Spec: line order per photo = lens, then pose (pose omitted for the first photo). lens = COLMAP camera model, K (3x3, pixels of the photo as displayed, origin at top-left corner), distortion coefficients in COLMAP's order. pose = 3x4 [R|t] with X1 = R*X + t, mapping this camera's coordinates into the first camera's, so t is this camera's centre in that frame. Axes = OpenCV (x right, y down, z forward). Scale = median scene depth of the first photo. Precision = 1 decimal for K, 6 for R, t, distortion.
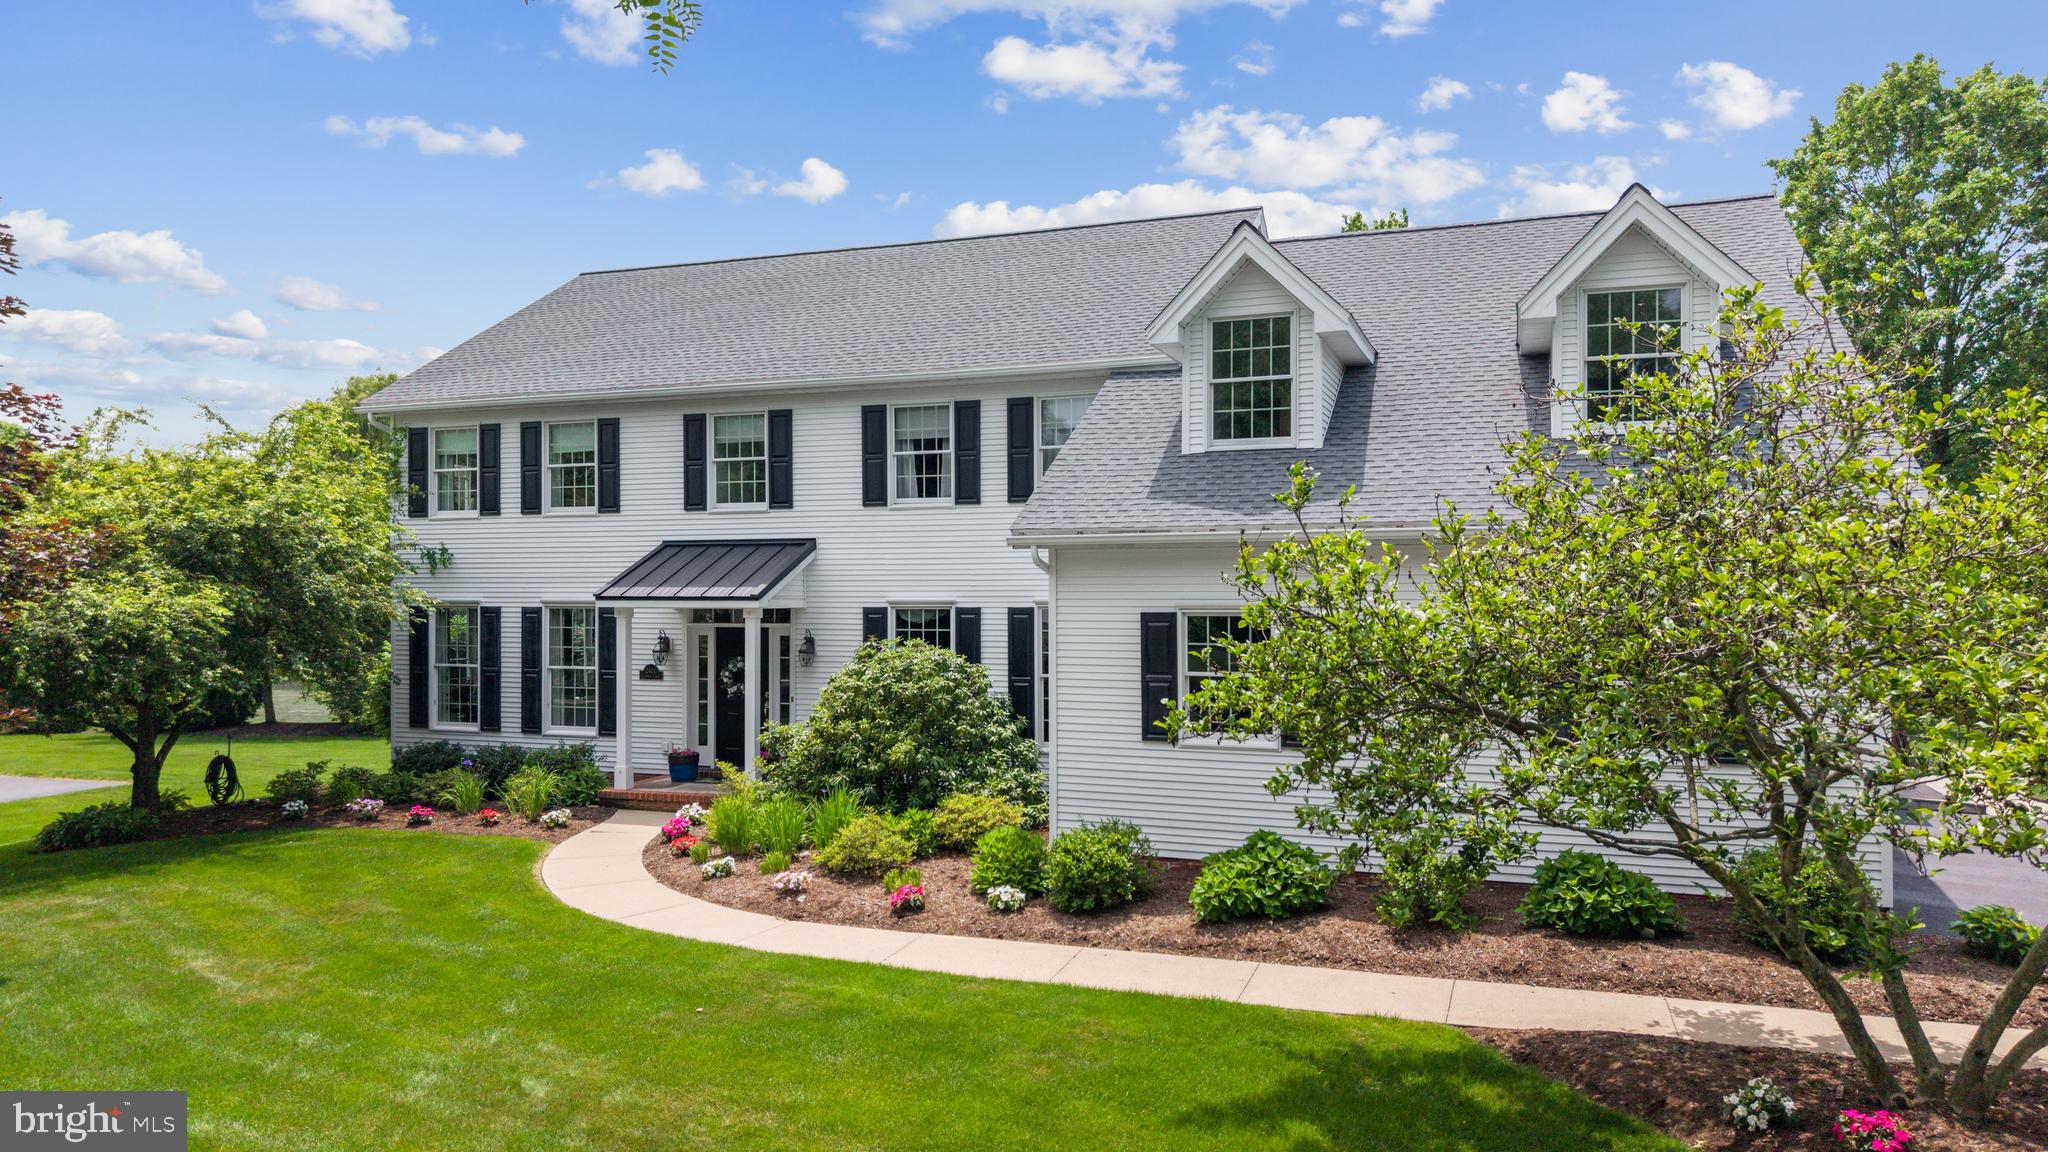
lens RADIAL K [[1430.4, 0, 1024.0], [0, 1430.4, 576.0], [0, 0, 1]] dist [0.019409, -0.026550]
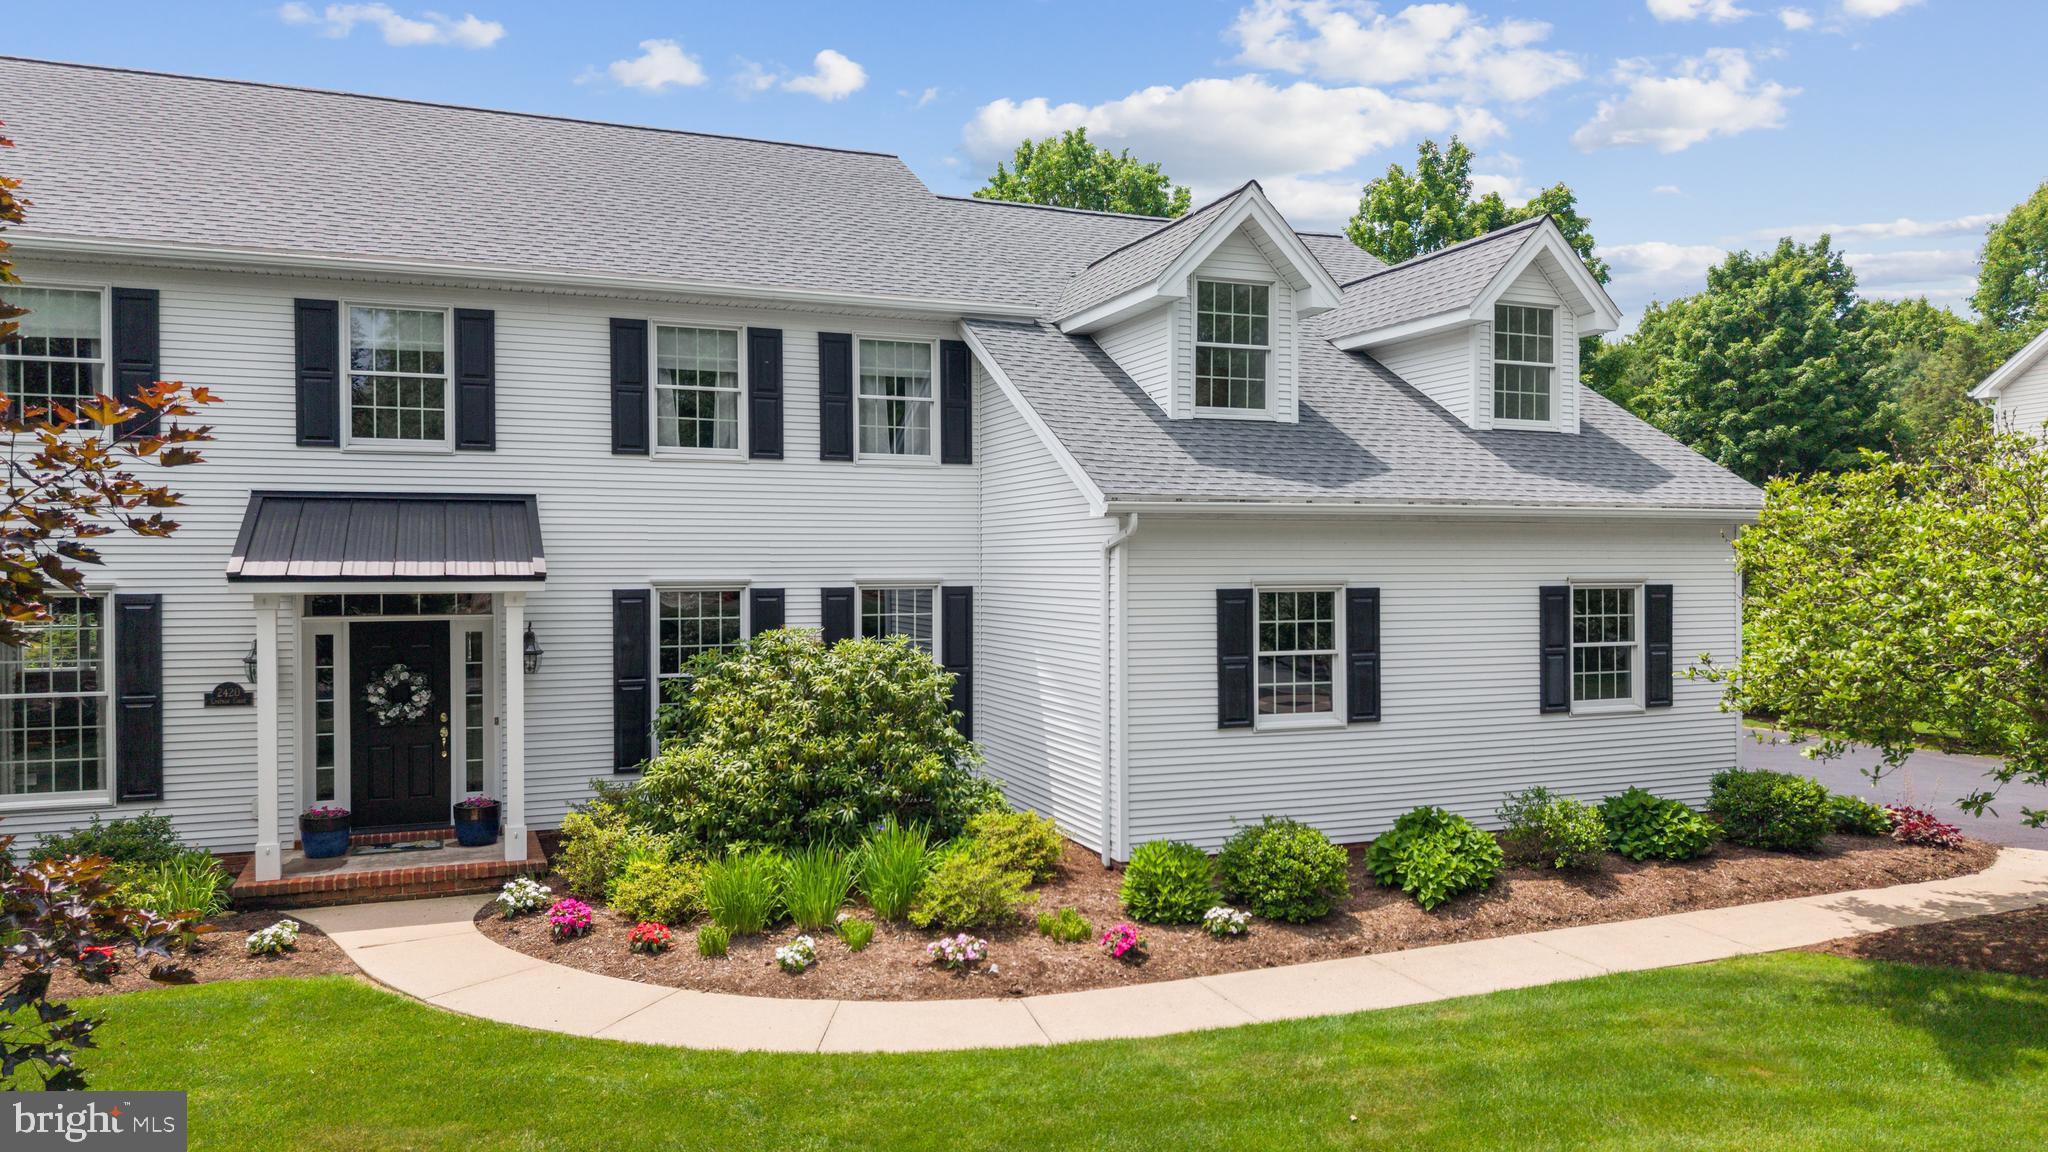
lens RADIAL K [[1417.8, 0, 1084.4], [0, 1417.8, 579.7], [0, 0, 1]] dist [0.035051, -0.062412]
pose [[0.728791, -0.005857, 0.684712, -0.445987], [-0.004996, 0.999891, 0.013870, 0.005230], [-0.684718, -0.013530, 0.728682, 0.294252]]
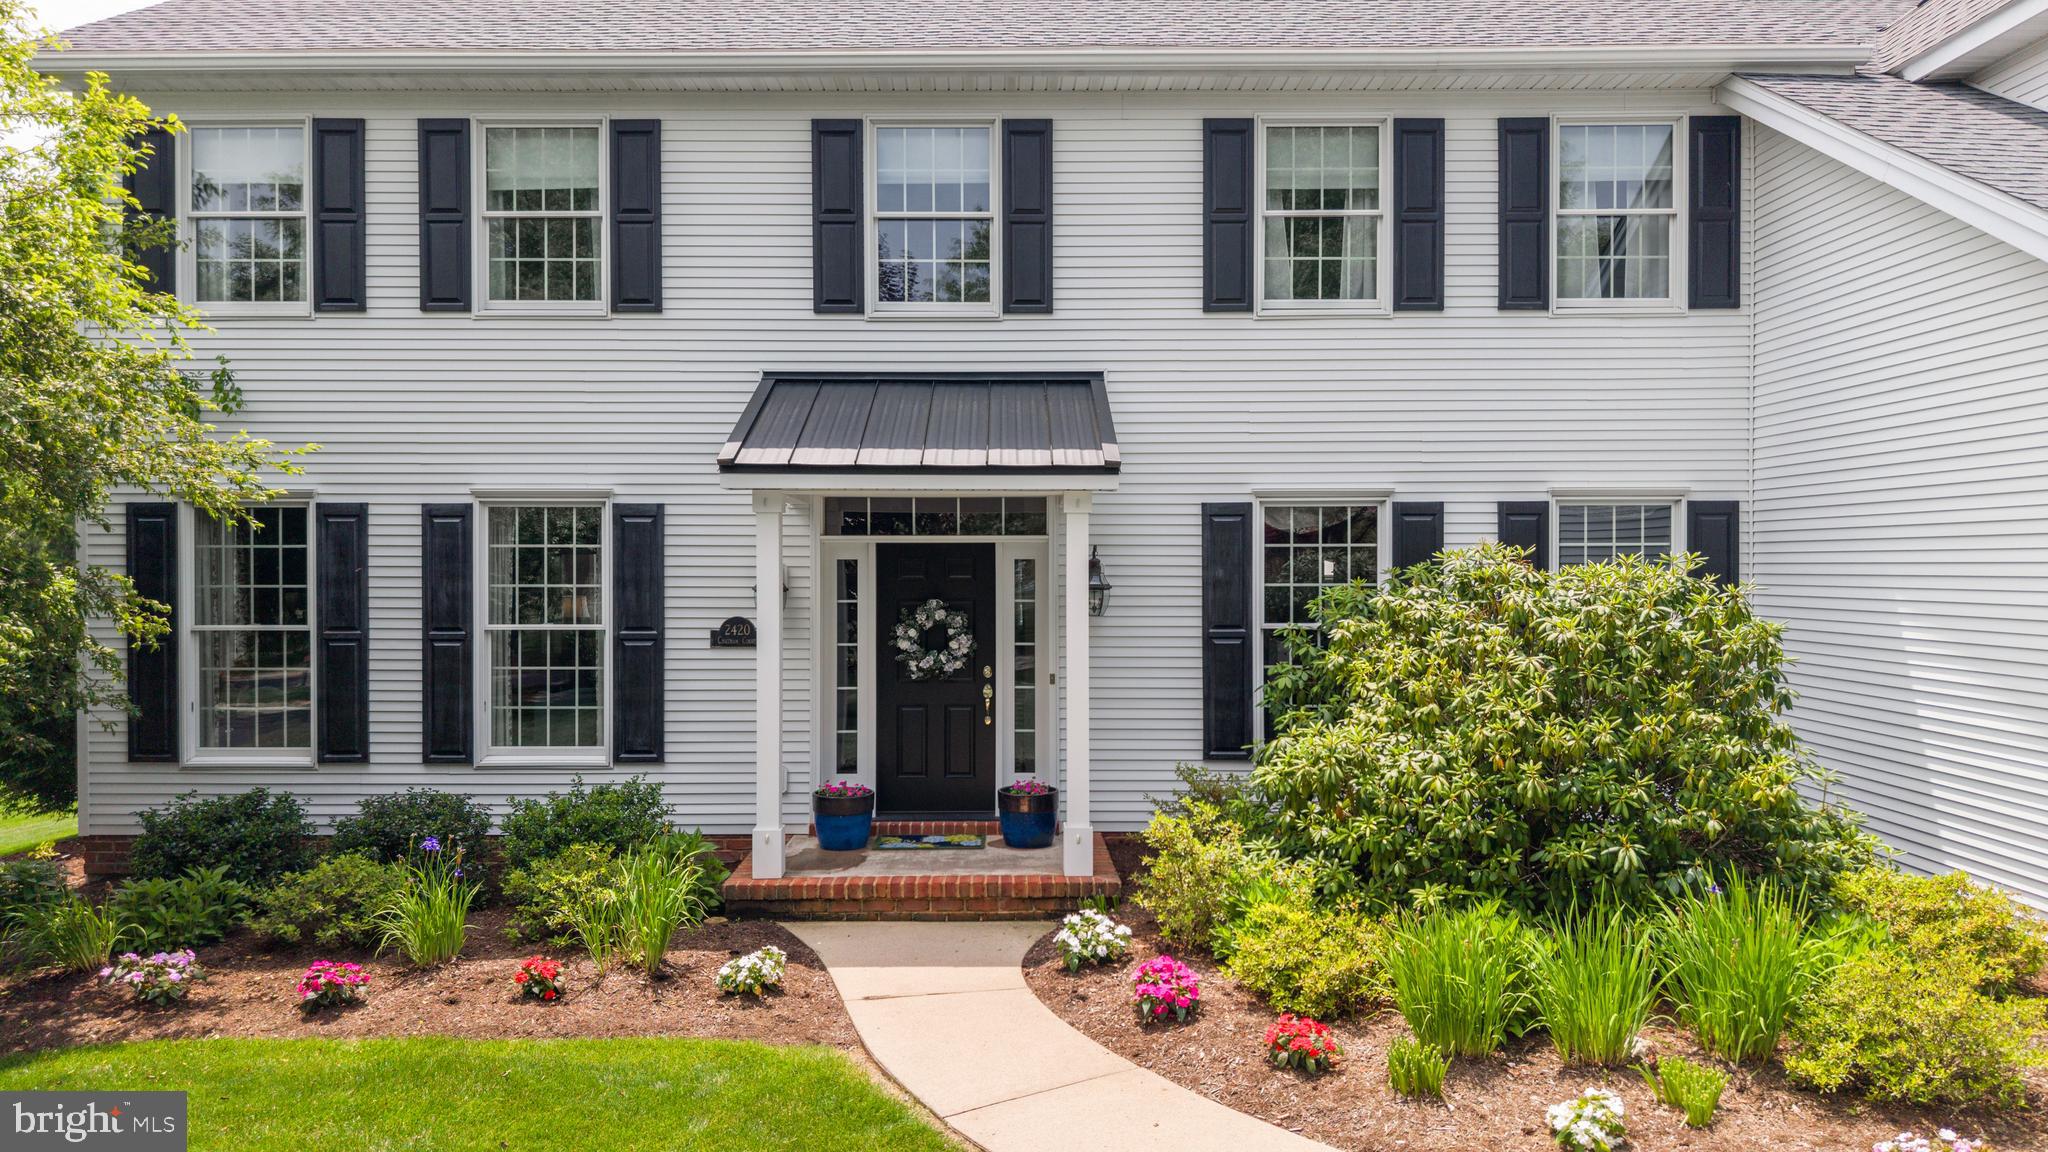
lens RADIAL K [[1458.7, 0, 1024.0], [0, 1458.7, 576.0], [0, 0, 1]] dist [0.039811, -0.052405]
pose [[0.939853, -0.001658, 0.341575, -0.364332], [-0.003969, 0.999868, 0.015774, 0.041424], [-0.341556, -0.016181, 0.939722, 0.517993]]
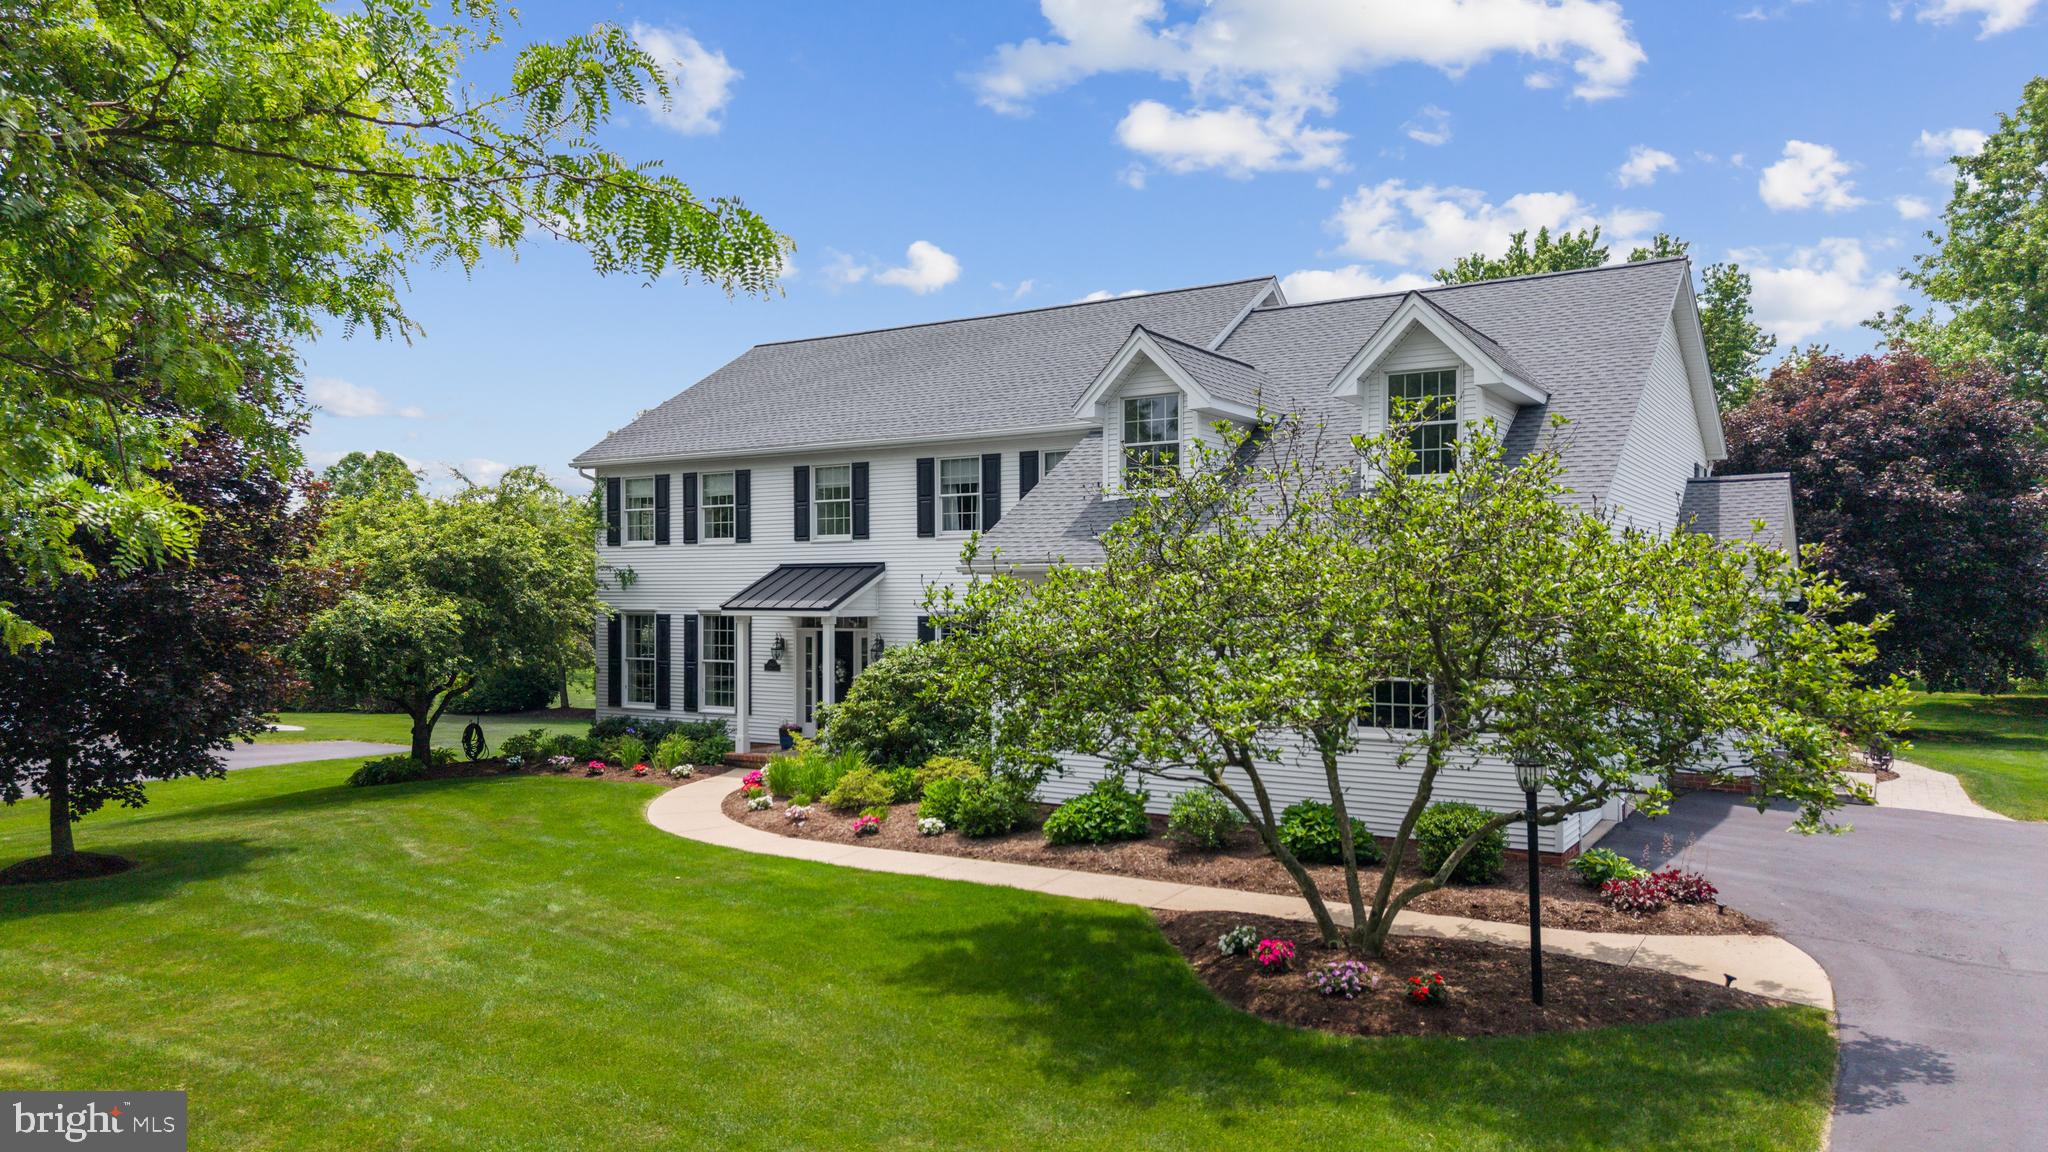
lens RADIAL K [[1458.7, 0, 1024.0], [0, 1458.7, 576.0], [0, 0, 1]] dist [0.039811, -0.052405]
pose [[0.976317, -0.001740, -0.216338, 0.265756], [0.001181, 0.999996, -0.002712, -0.010558], [0.216342, 0.002392, 0.976315, -0.257824]]
